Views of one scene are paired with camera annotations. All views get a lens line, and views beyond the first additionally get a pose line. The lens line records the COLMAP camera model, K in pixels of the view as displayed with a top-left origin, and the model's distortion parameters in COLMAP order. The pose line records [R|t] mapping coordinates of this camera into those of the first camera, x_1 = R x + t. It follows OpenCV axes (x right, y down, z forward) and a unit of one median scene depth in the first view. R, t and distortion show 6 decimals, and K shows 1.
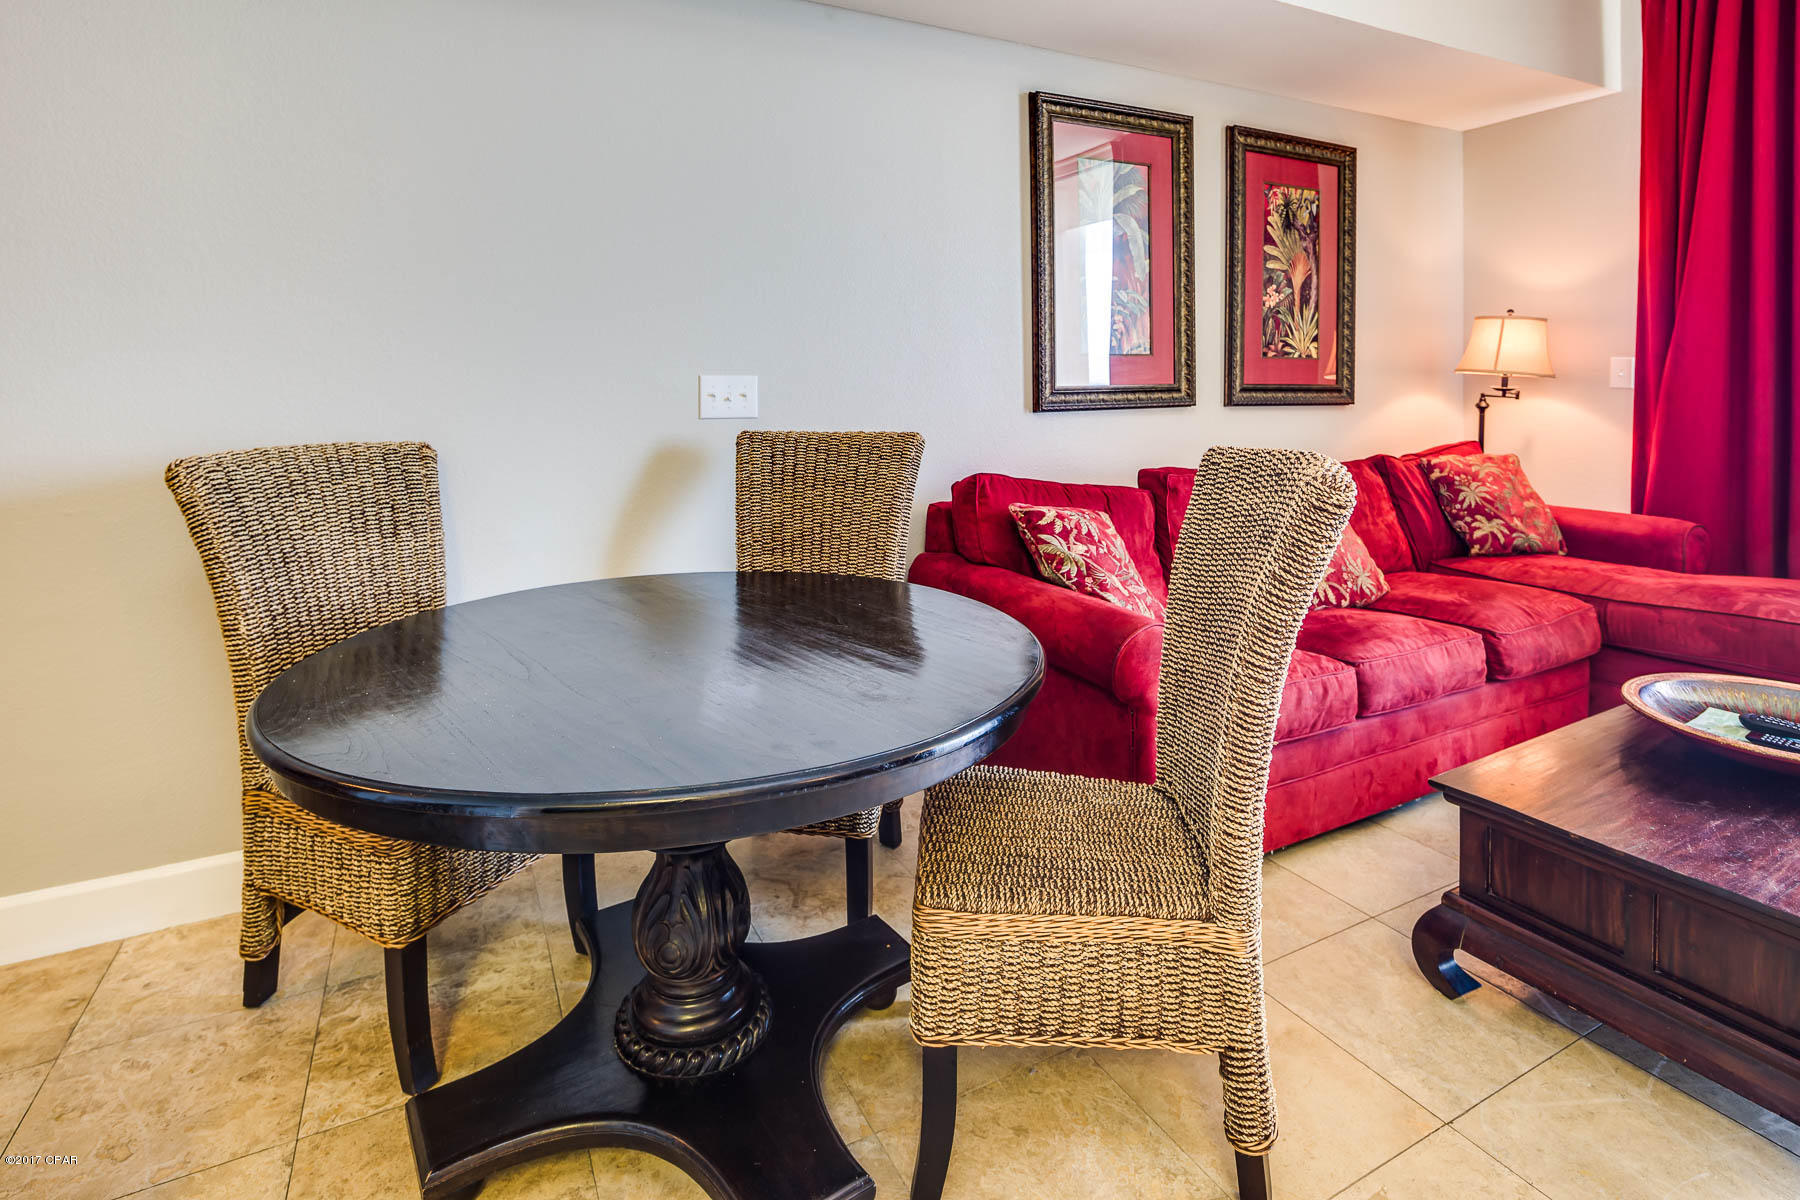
lens RADIAL K [[880.4, 0, 897.4], [0, 880.4, 422.9], [0, 0, 1]] dist [0.001113, 0.000027]
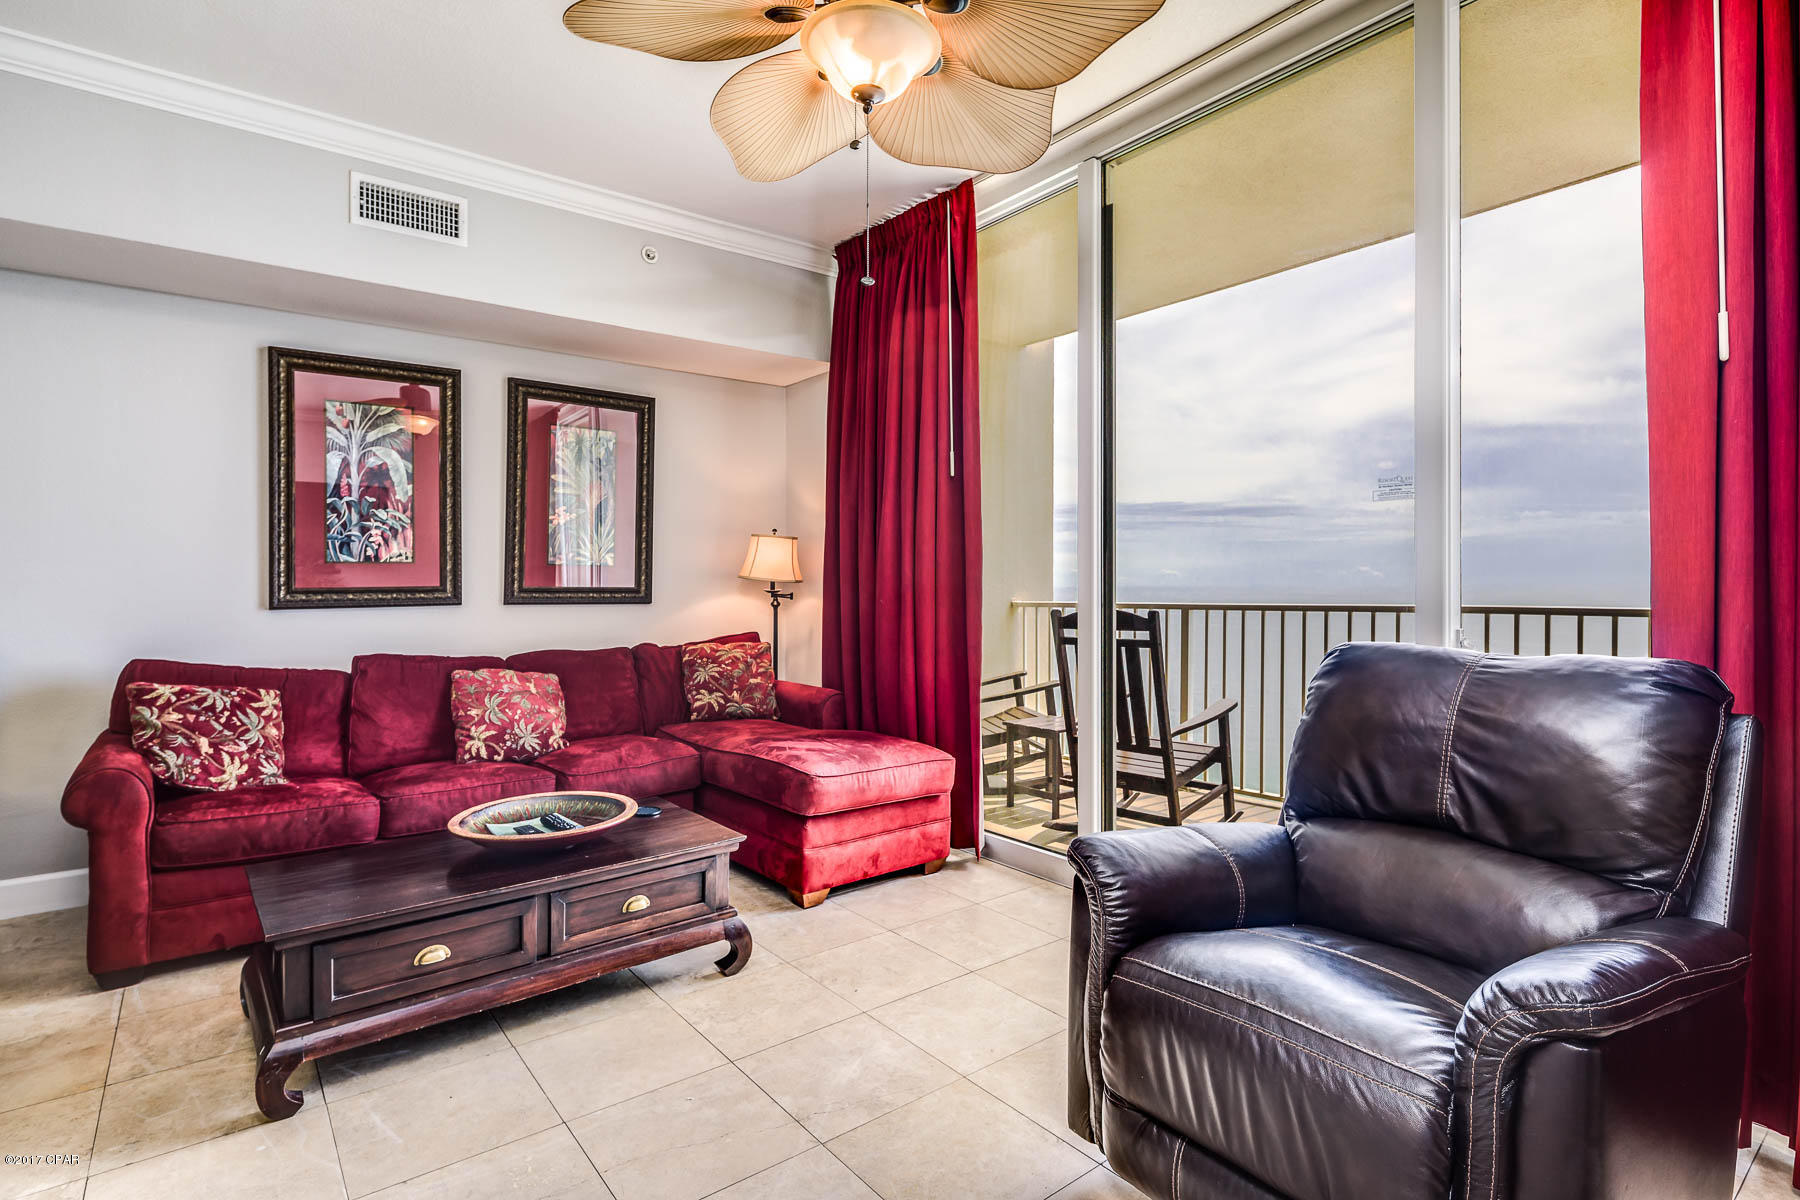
lens RADIAL K [[869.0, 0, 900.0], [0, 869.0, 600.0], [0, 0, 1]] dist [-0.001151, -0.000713]
pose [[0.981888, 0.002311, 0.189450, 0.712057], [0.001755, 0.999772, -0.021293, 0.001721], [-0.189456, 0.021240, 0.981660, -0.306234]]
